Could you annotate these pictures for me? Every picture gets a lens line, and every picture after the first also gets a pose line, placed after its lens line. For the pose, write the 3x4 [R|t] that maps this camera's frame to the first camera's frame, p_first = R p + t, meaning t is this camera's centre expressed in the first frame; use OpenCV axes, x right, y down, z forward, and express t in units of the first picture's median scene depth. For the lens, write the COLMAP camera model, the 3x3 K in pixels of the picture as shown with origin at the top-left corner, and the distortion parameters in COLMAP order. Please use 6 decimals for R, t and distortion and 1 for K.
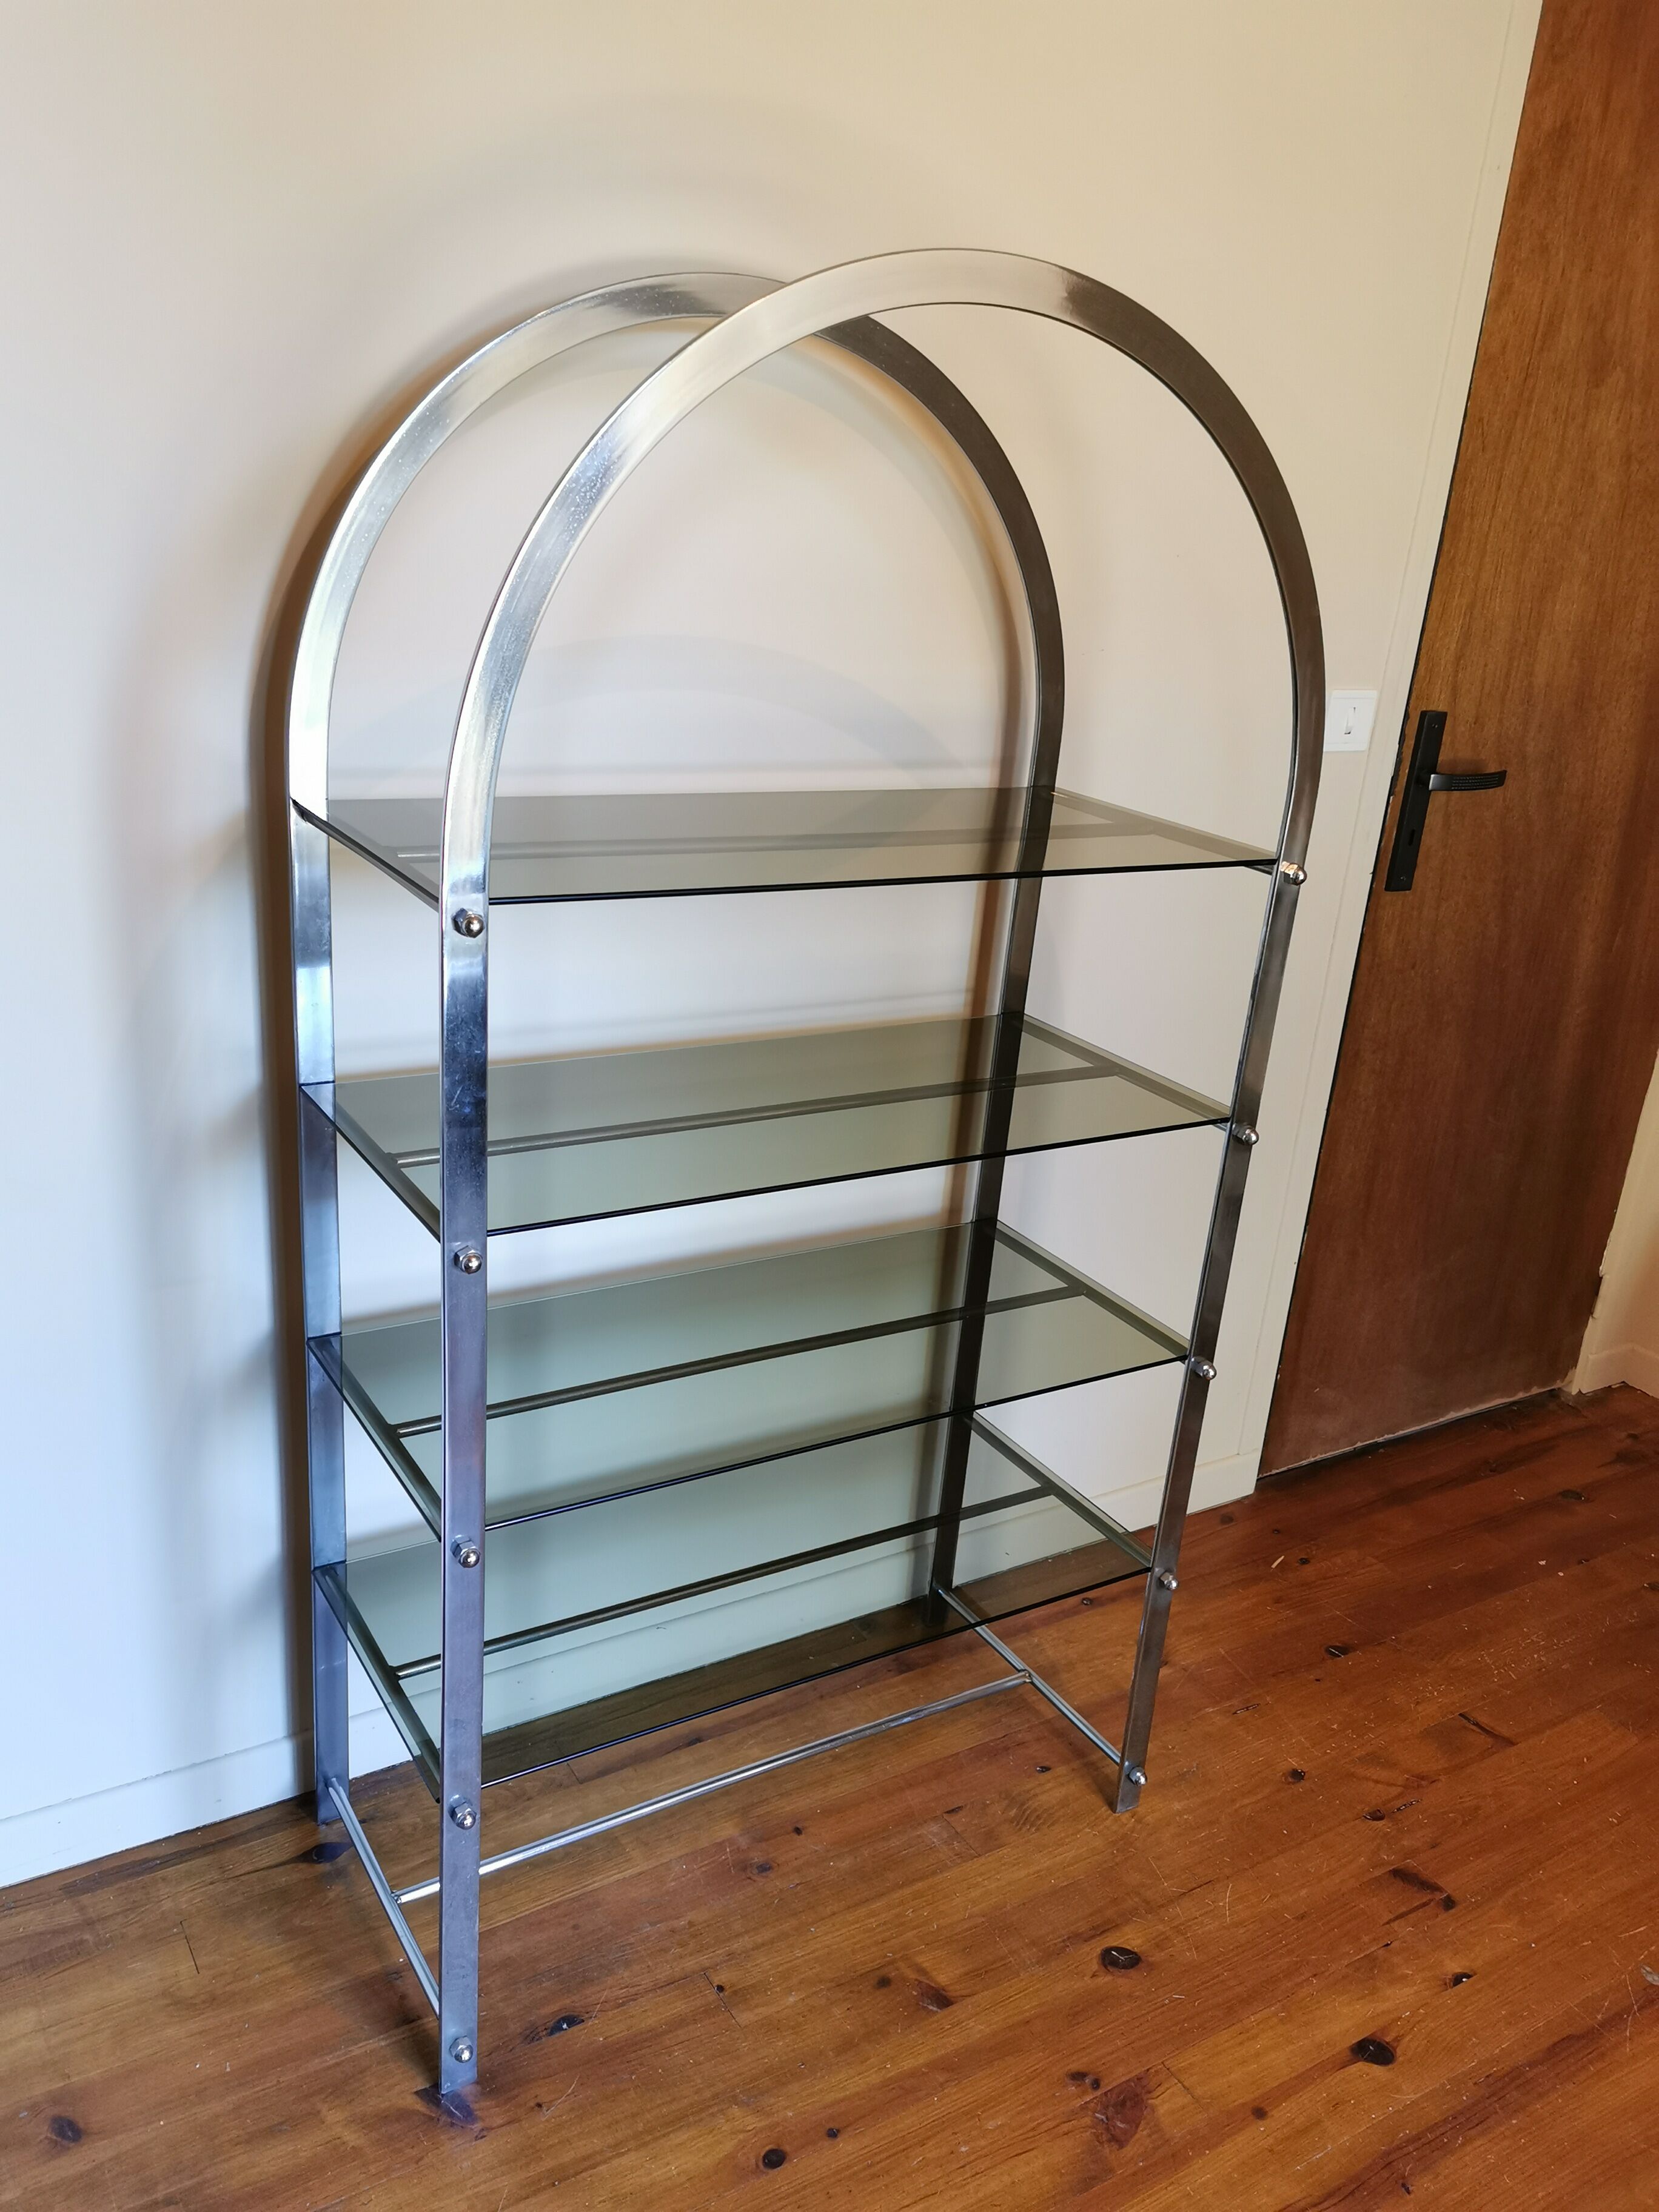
lens RADIAL K [[1789.9, 0, 829.5], [0, 1789.9, 1106.0], [0, 0, 1]] dist [0.048602, -0.074594]
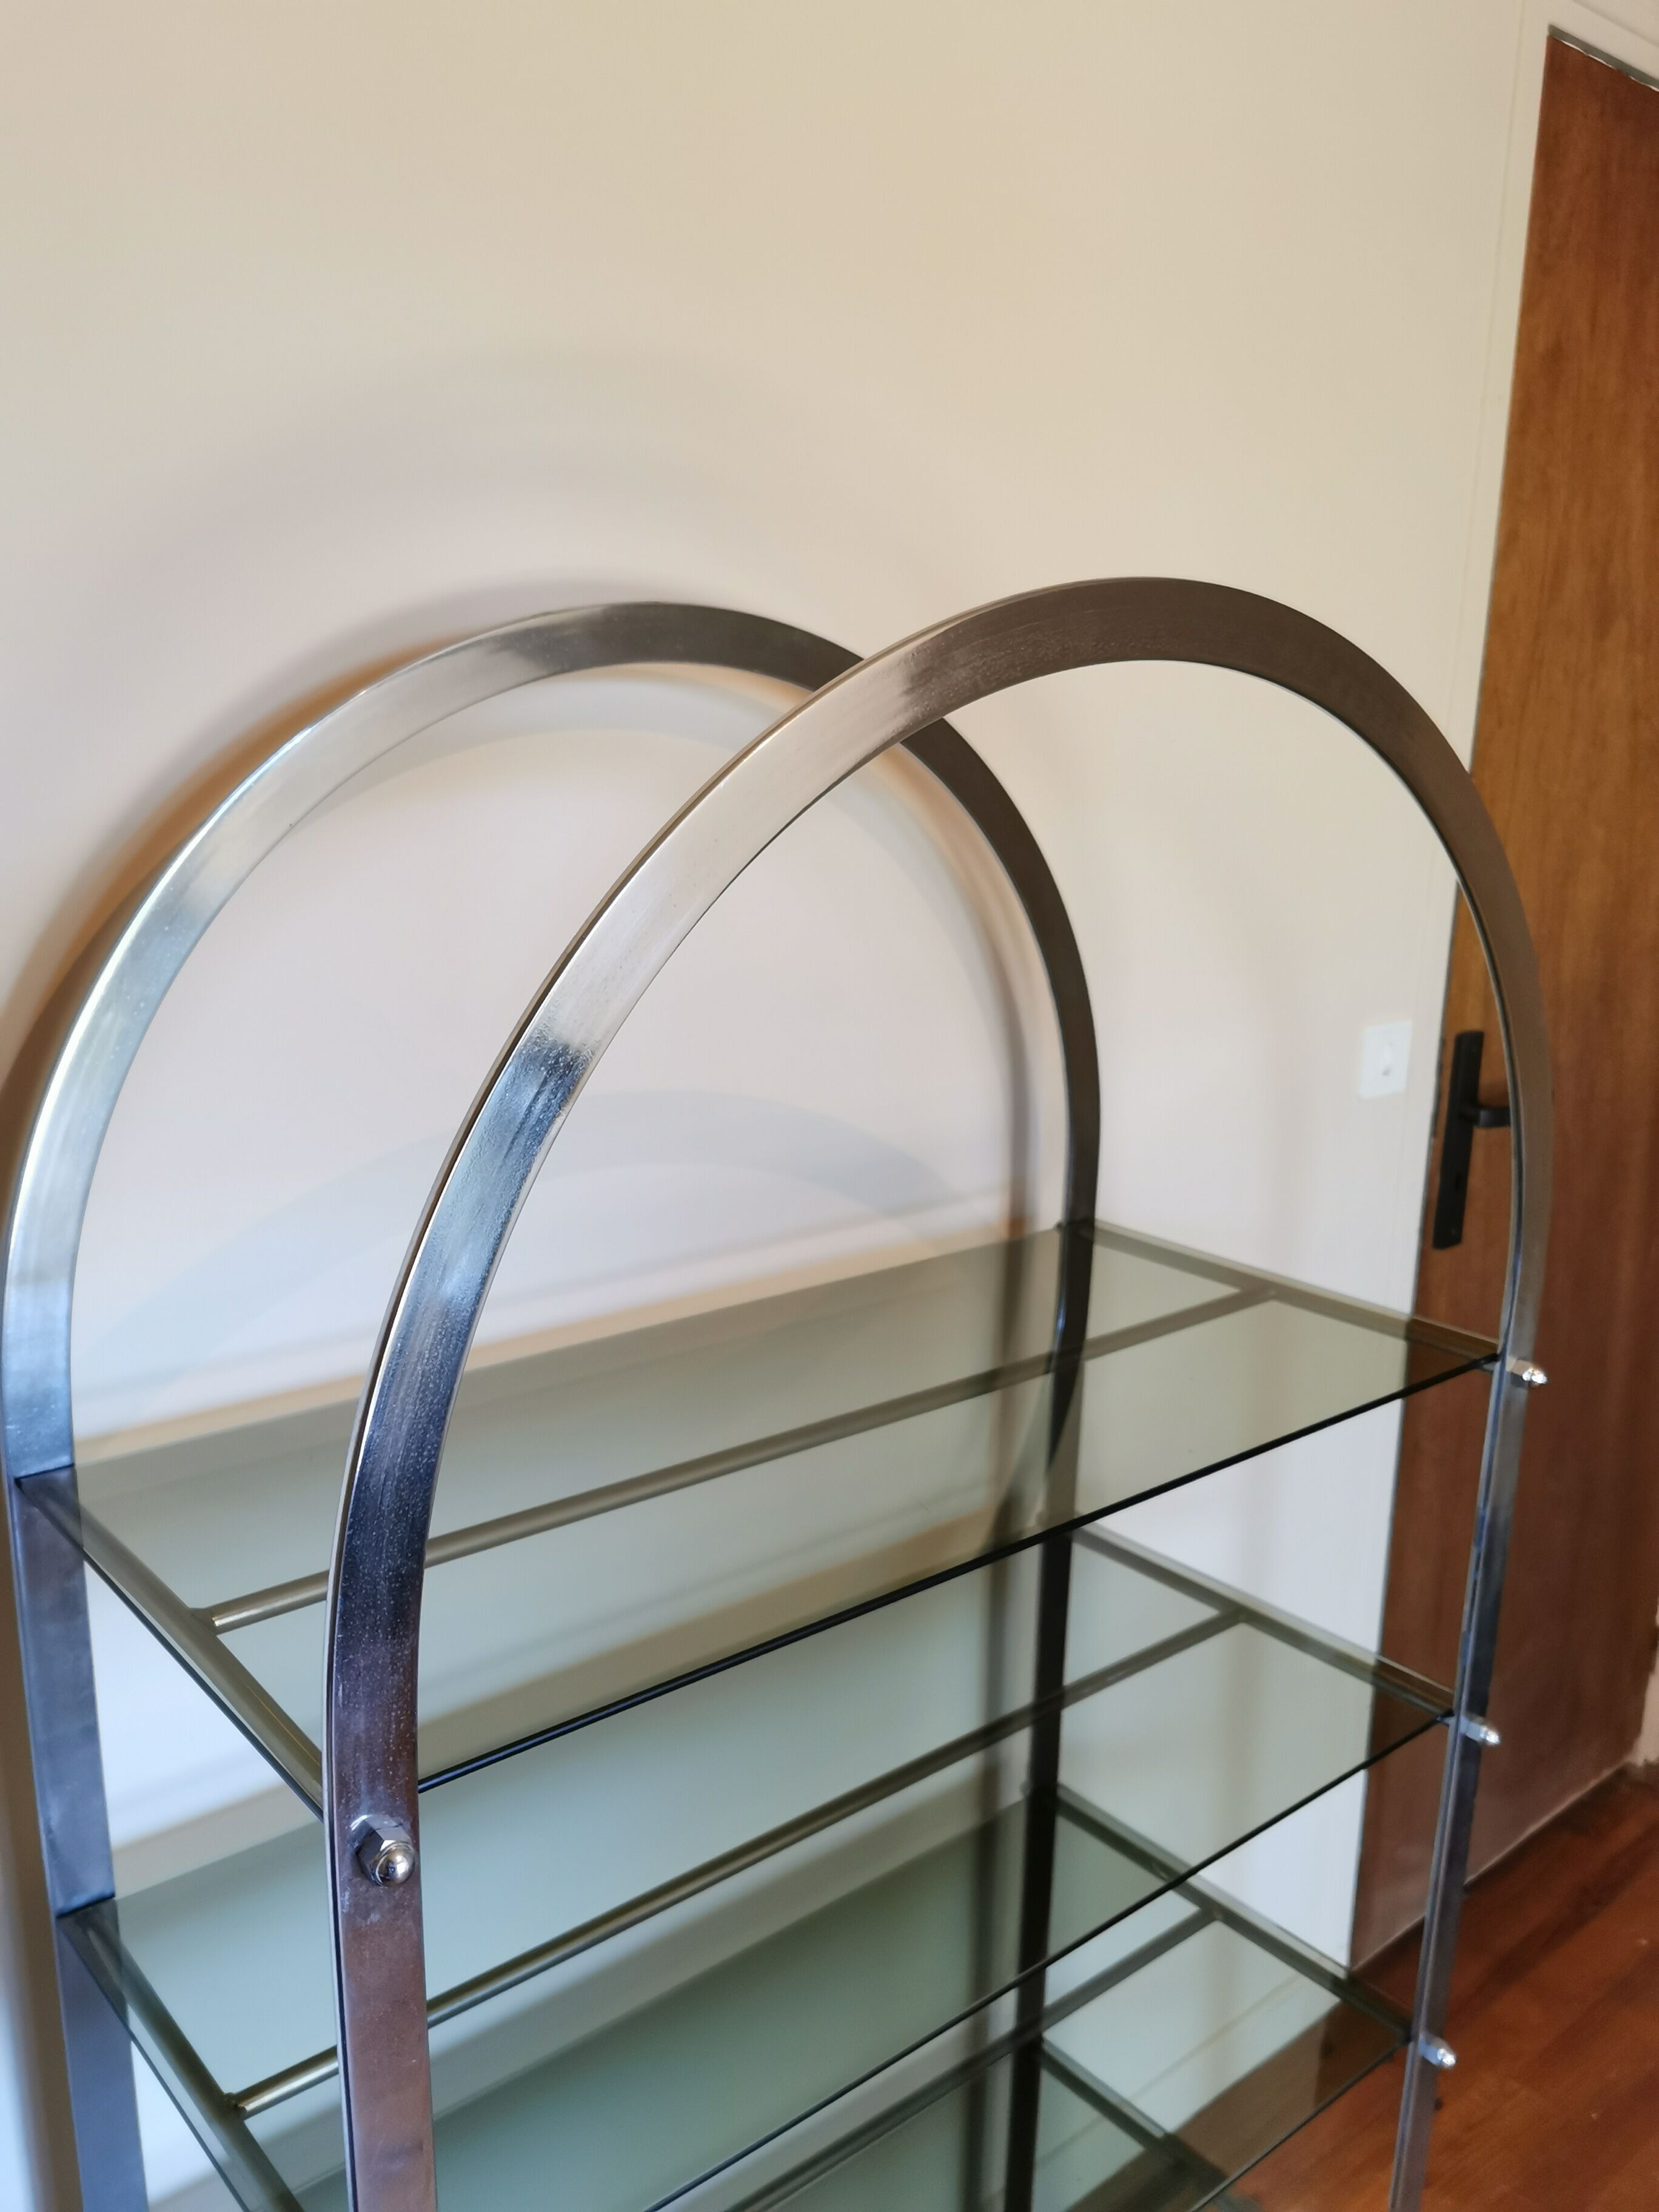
lens RADIAL K [[1789.8, 0, 820.4], [0, 1789.8, 1104.0], [0, 0, 1]] dist [0.015407, -0.041261]
pose [[0.985729, -0.095157, 0.138862, -0.082773], [0.109475, 0.989008, -0.099394, -0.165223], [-0.127878, 0.113177, 0.985311, 0.289972]]
